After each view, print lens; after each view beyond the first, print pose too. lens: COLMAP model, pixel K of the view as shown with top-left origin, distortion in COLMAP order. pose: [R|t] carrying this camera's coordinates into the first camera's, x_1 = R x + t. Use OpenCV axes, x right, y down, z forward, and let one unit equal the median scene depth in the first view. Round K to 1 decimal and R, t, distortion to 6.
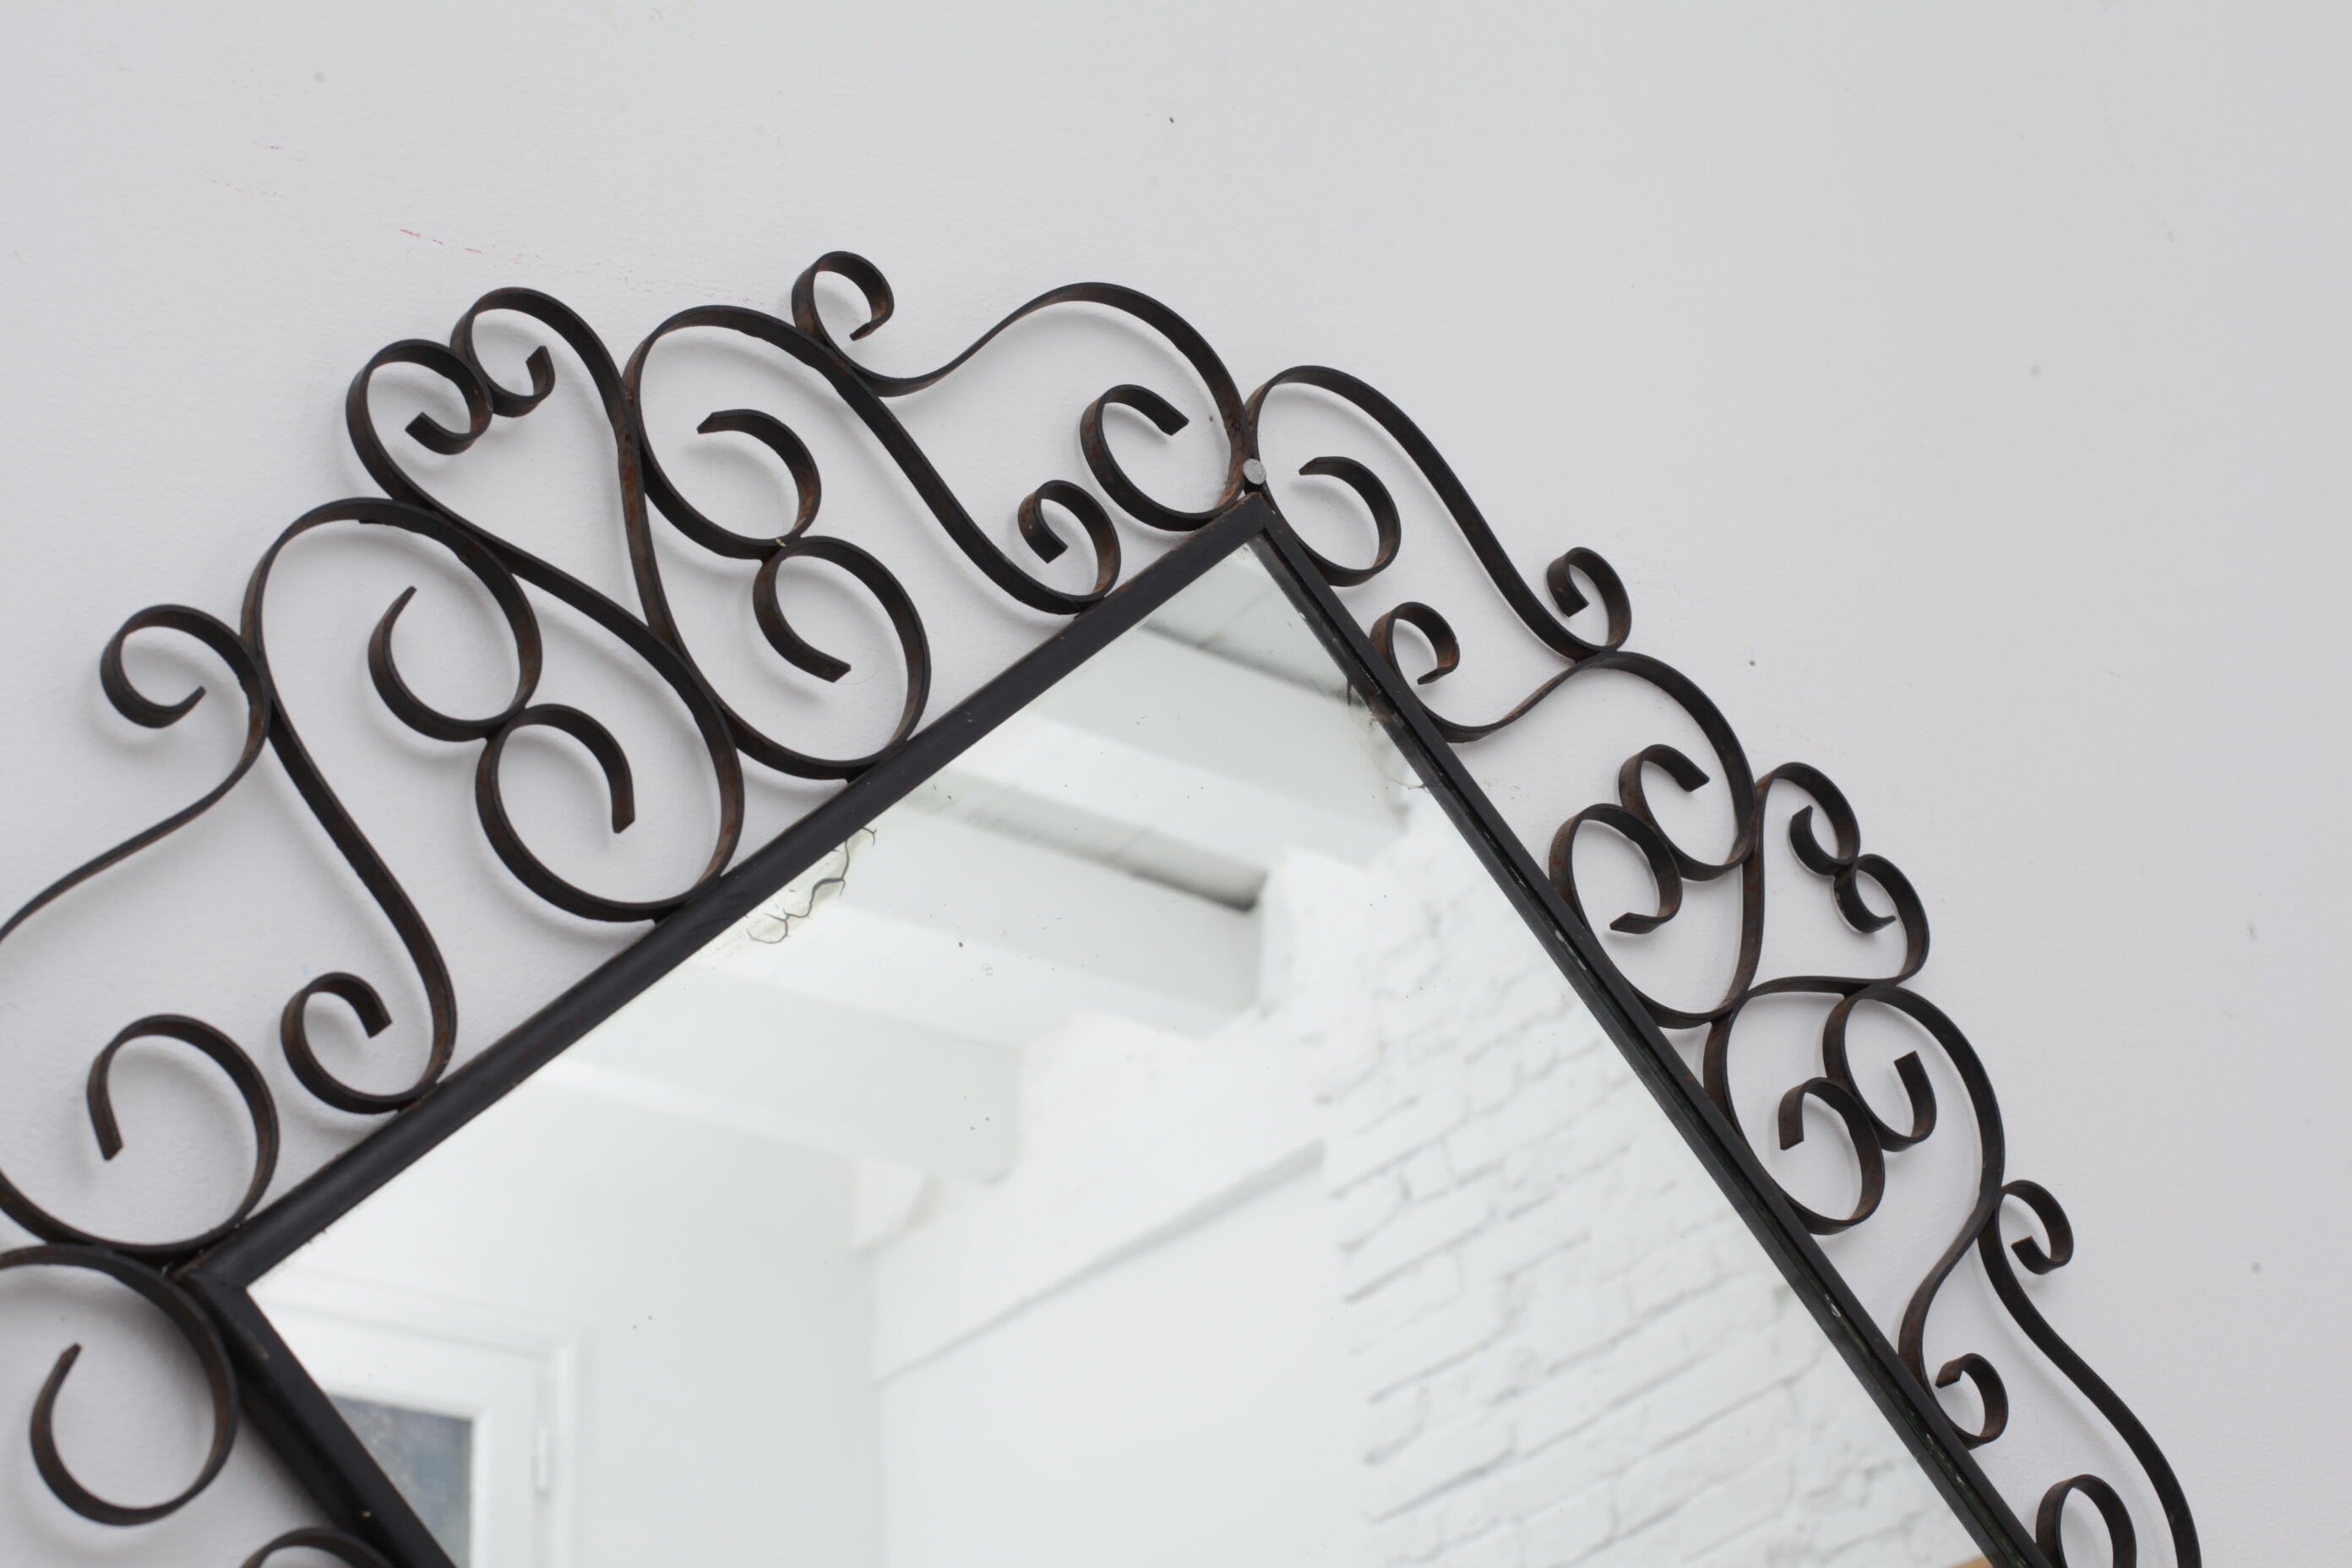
lens RADIAL K [[4005.1, 0, 1178.6], [0, 4005.1, 834.5], [0, 0, 1]] dist [-0.212753, -0.018625]
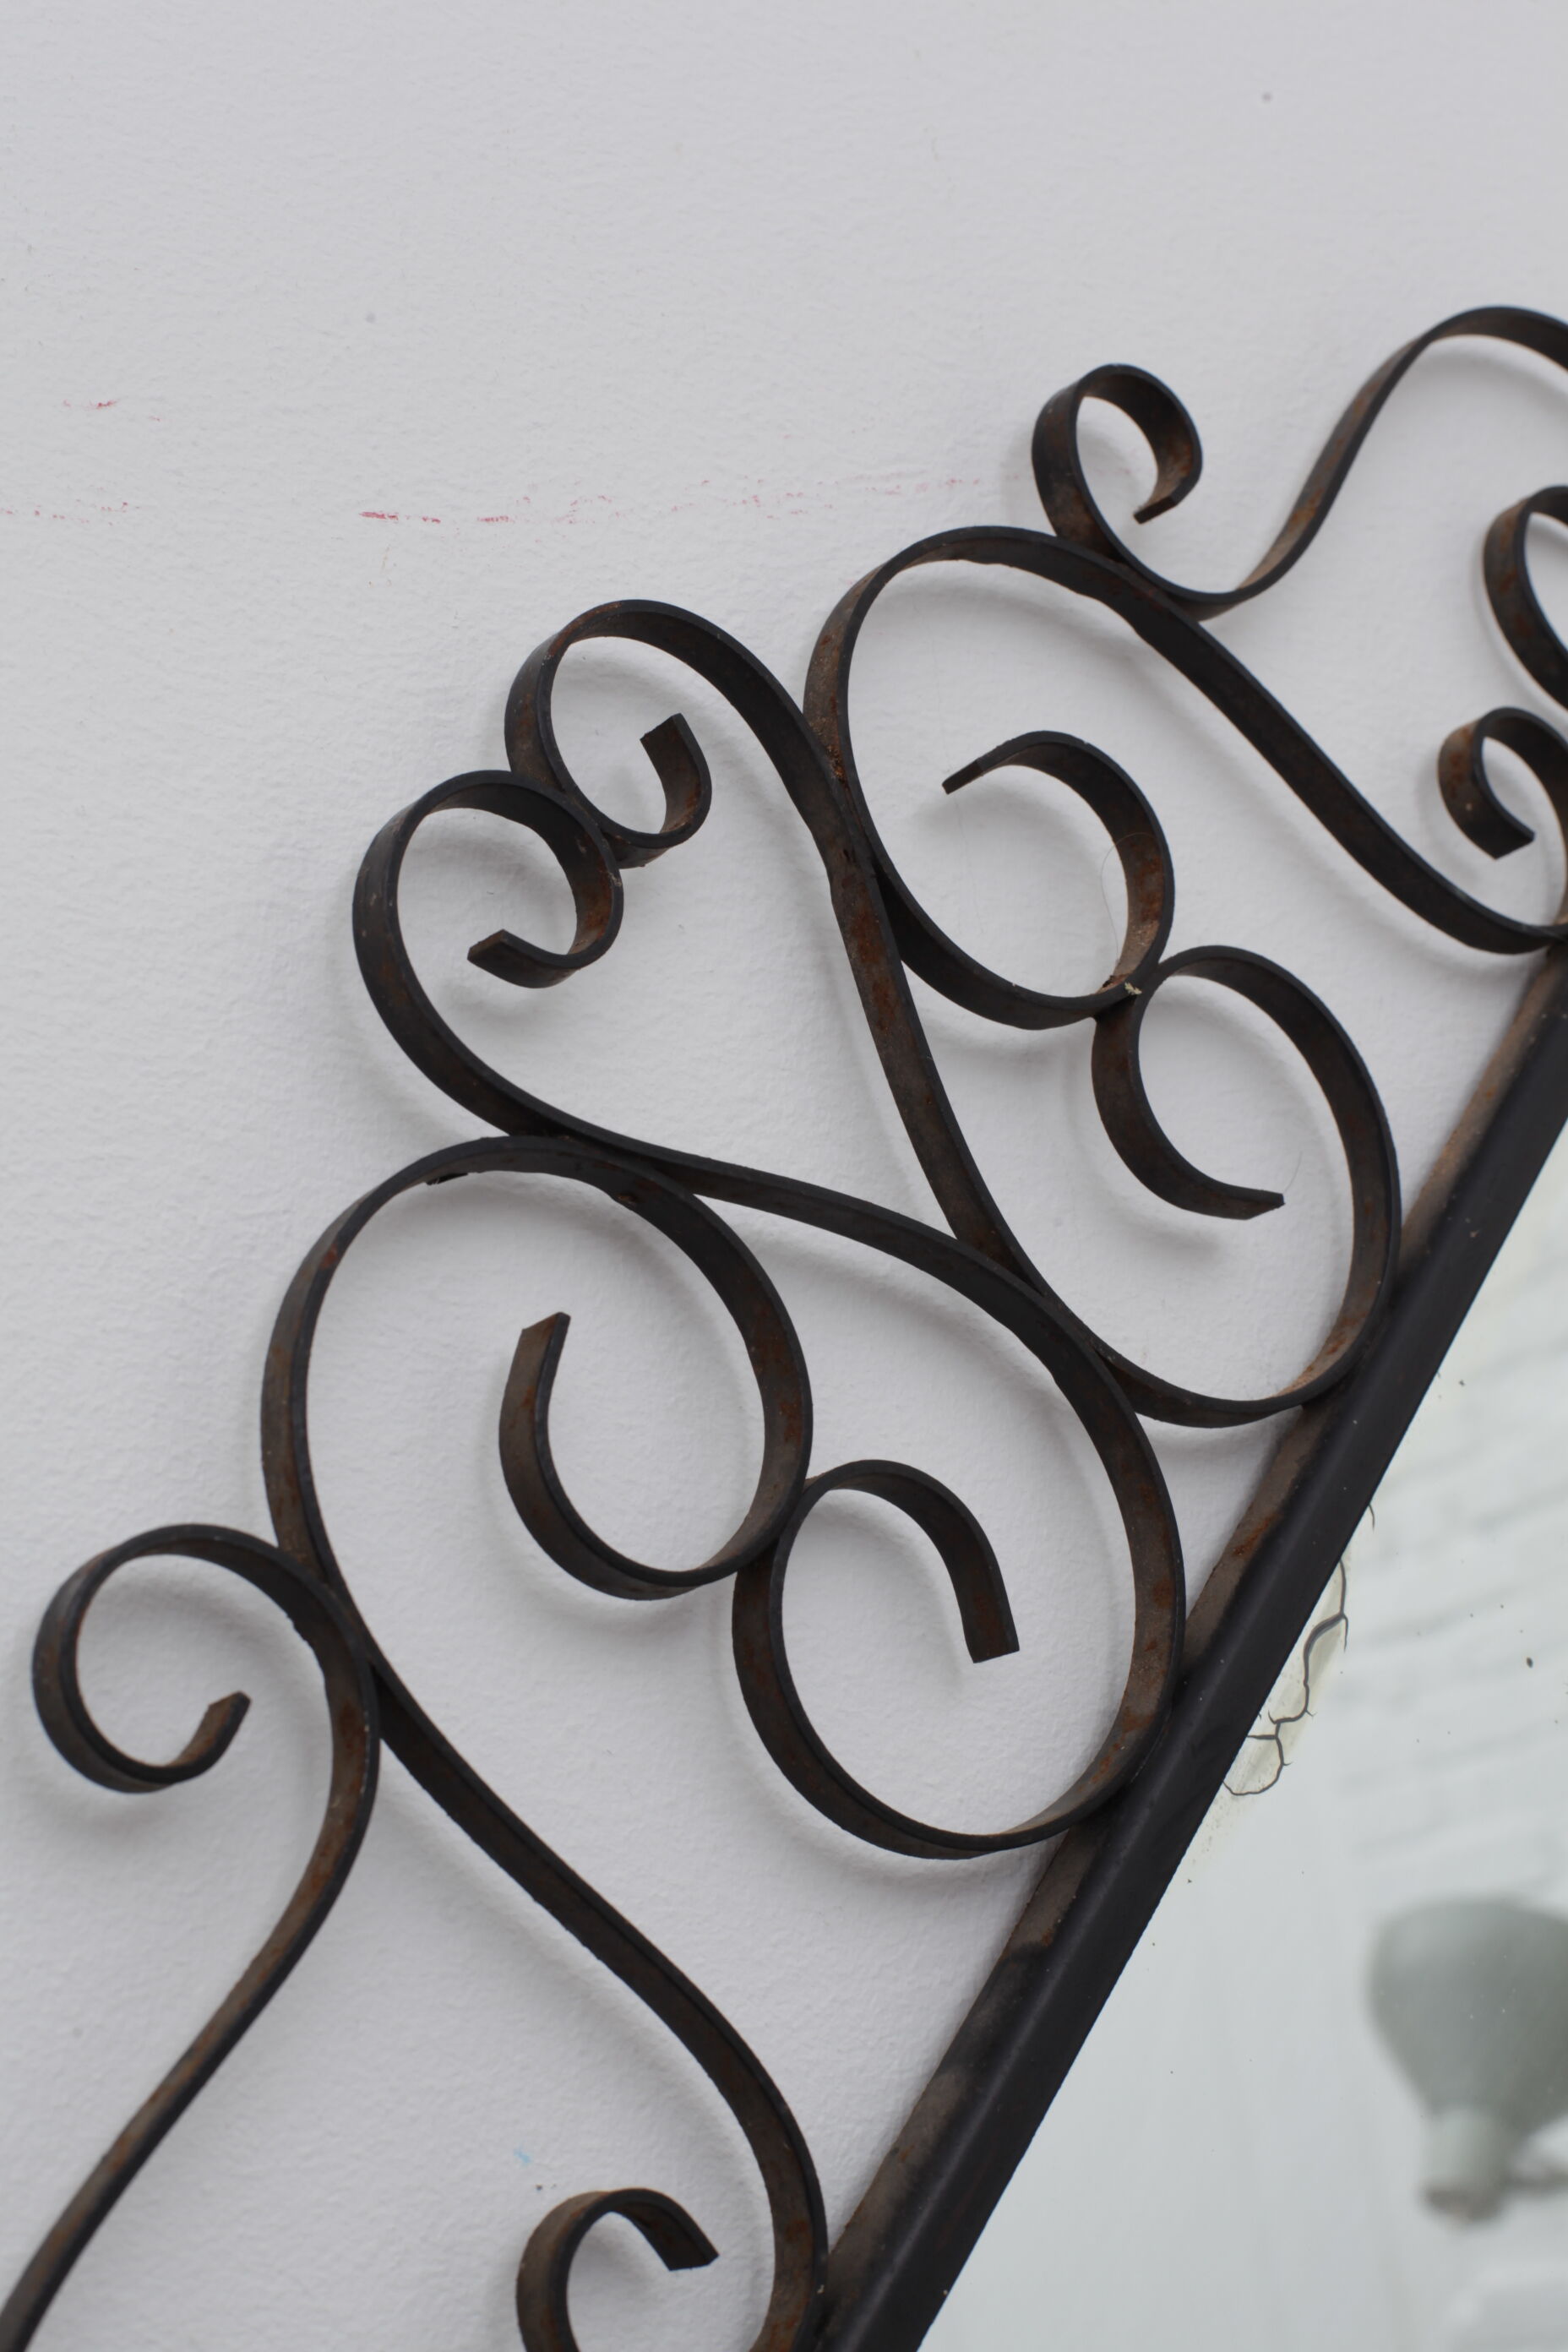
lens RADIAL K [[4005.1, 0, 784.0], [0, 4005.1, 1176.0], [0, 0, 1]] dist [-0.212753, -0.018625]
pose [[0.992668, -0.120572, 0.008532, -0.139198], [0.114506, 0.960639, 0.253102, -0.173336], [-0.038713, -0.250270, 0.967402, 0.418647]]
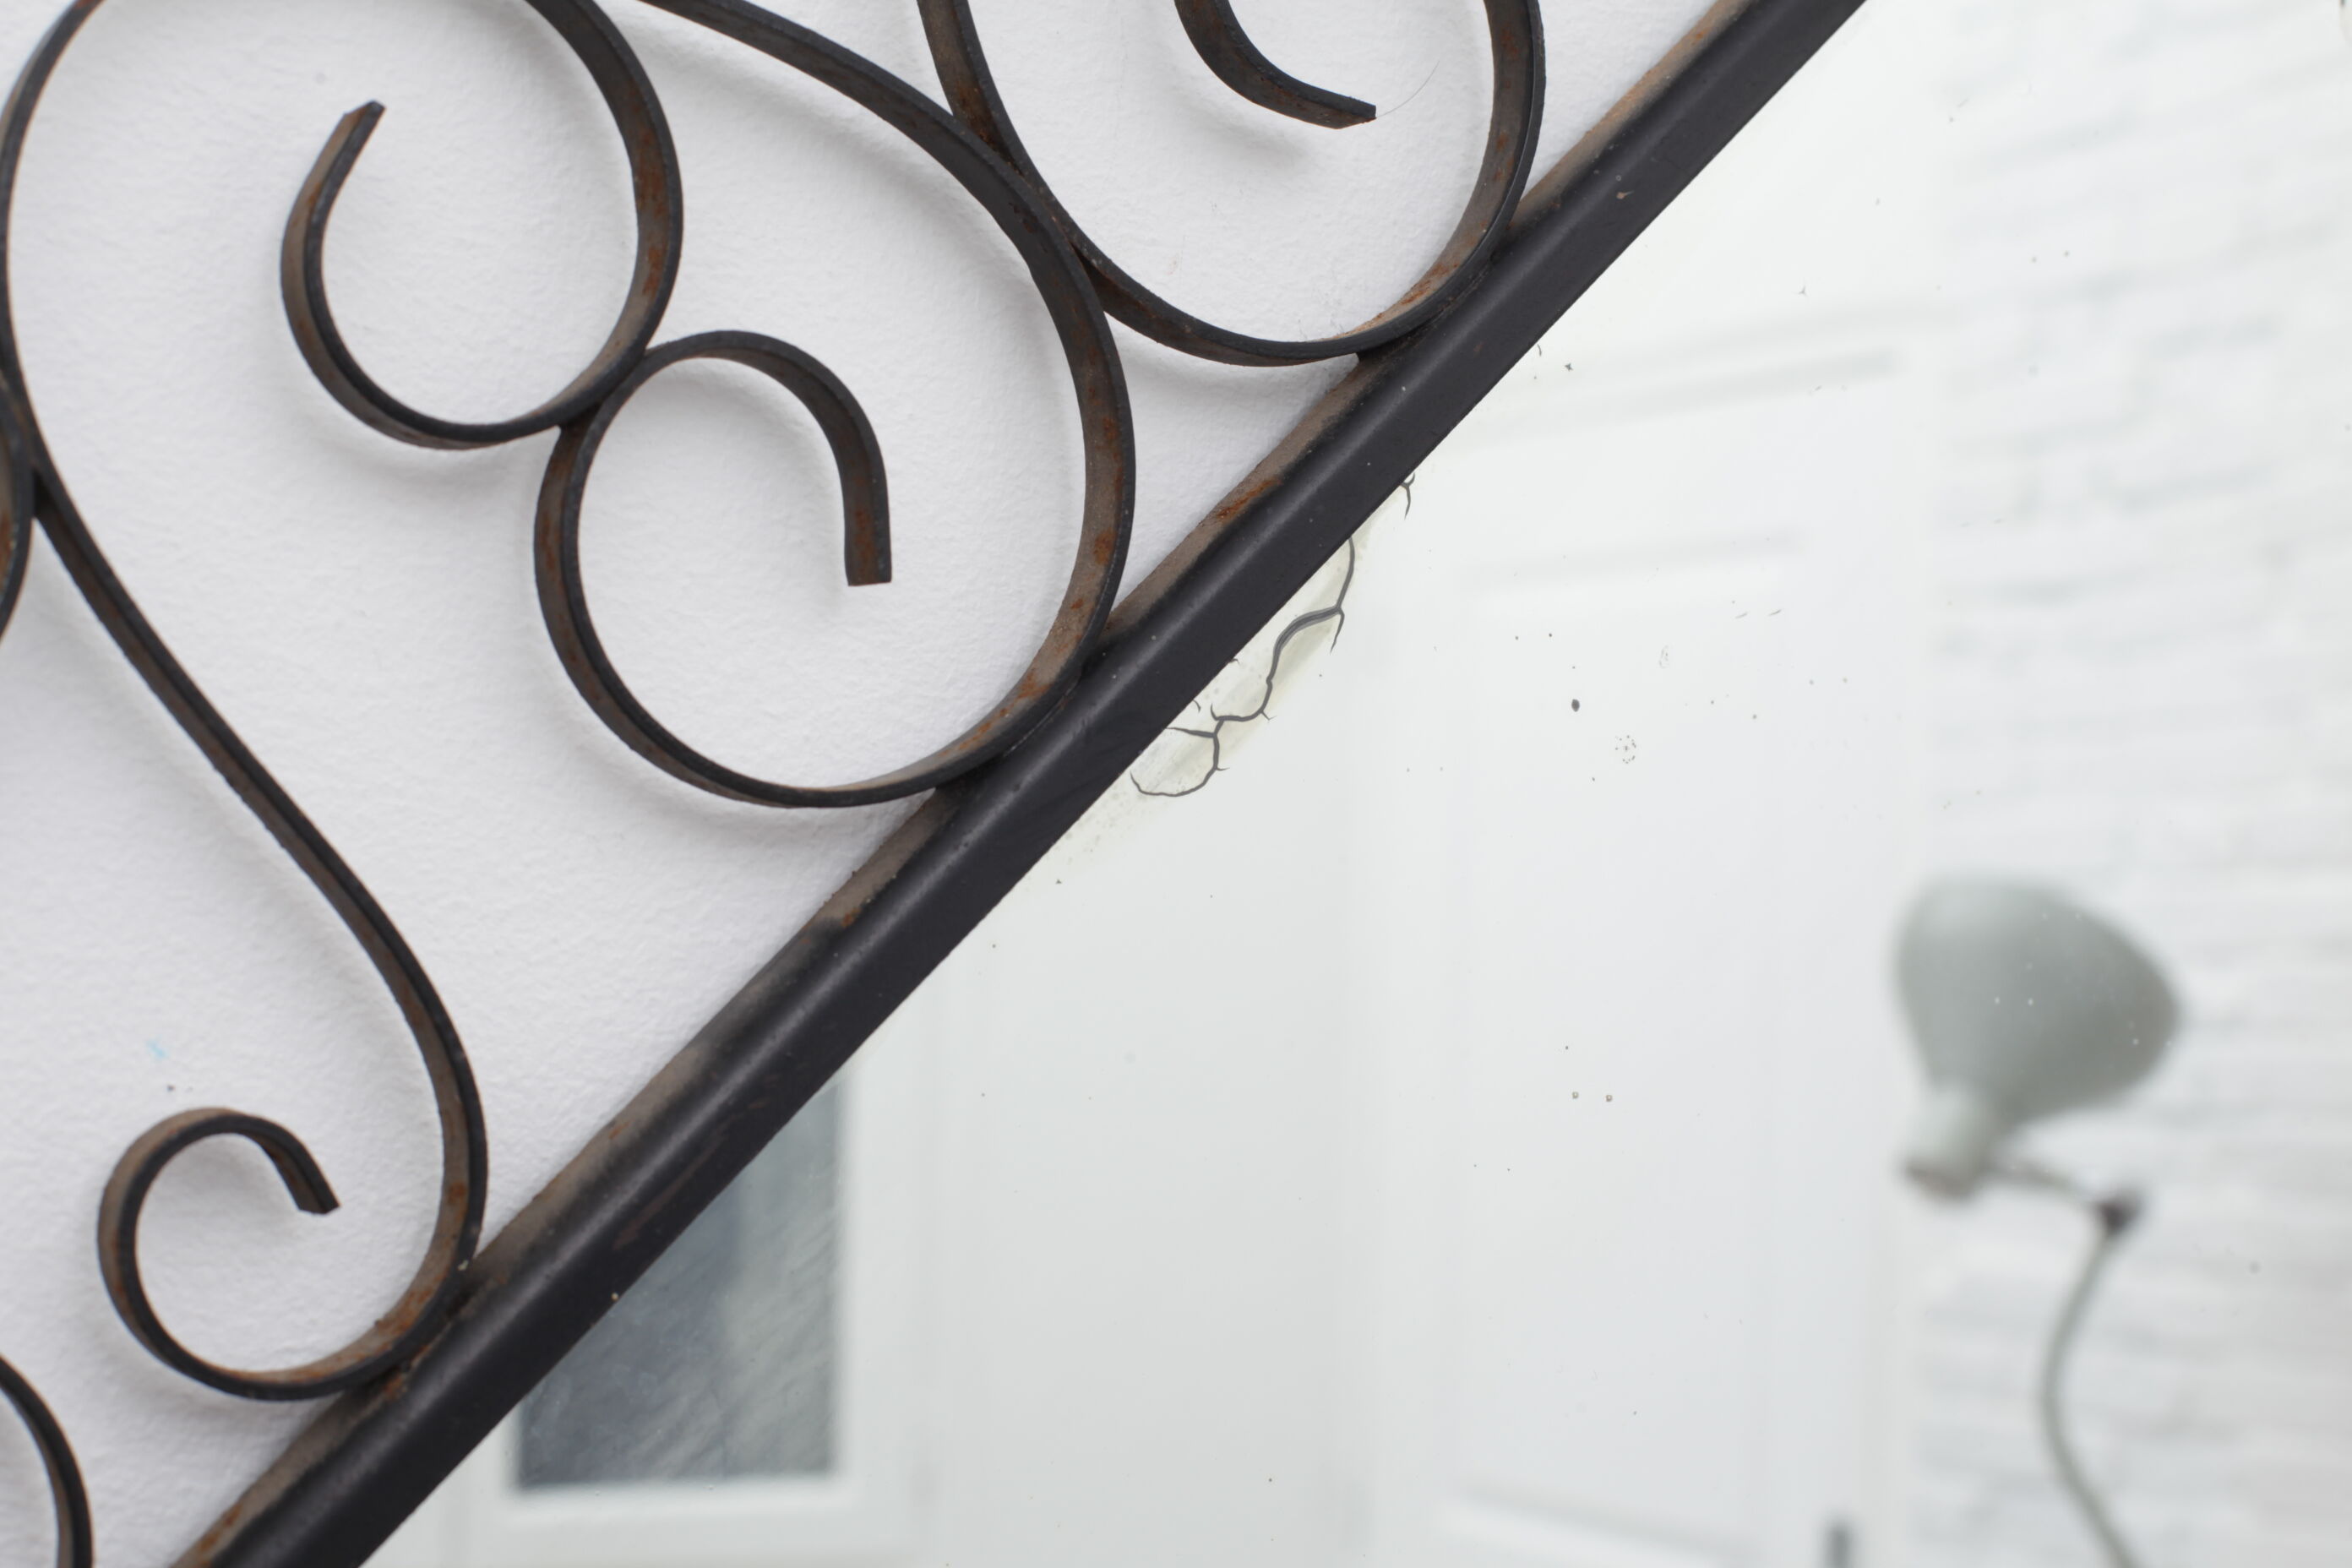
lens RADIAL K [[4005.1, 0, 1178.6], [0, 4005.1, 834.5], [0, 0, 1]] dist [-0.212753, -0.018625]
pose [[0.991747, 0.077226, -0.102345, -0.045526], [-0.022454, 0.890524, 0.454382, -0.158763], [0.126230, -0.448334, 0.884908, 0.492270]]
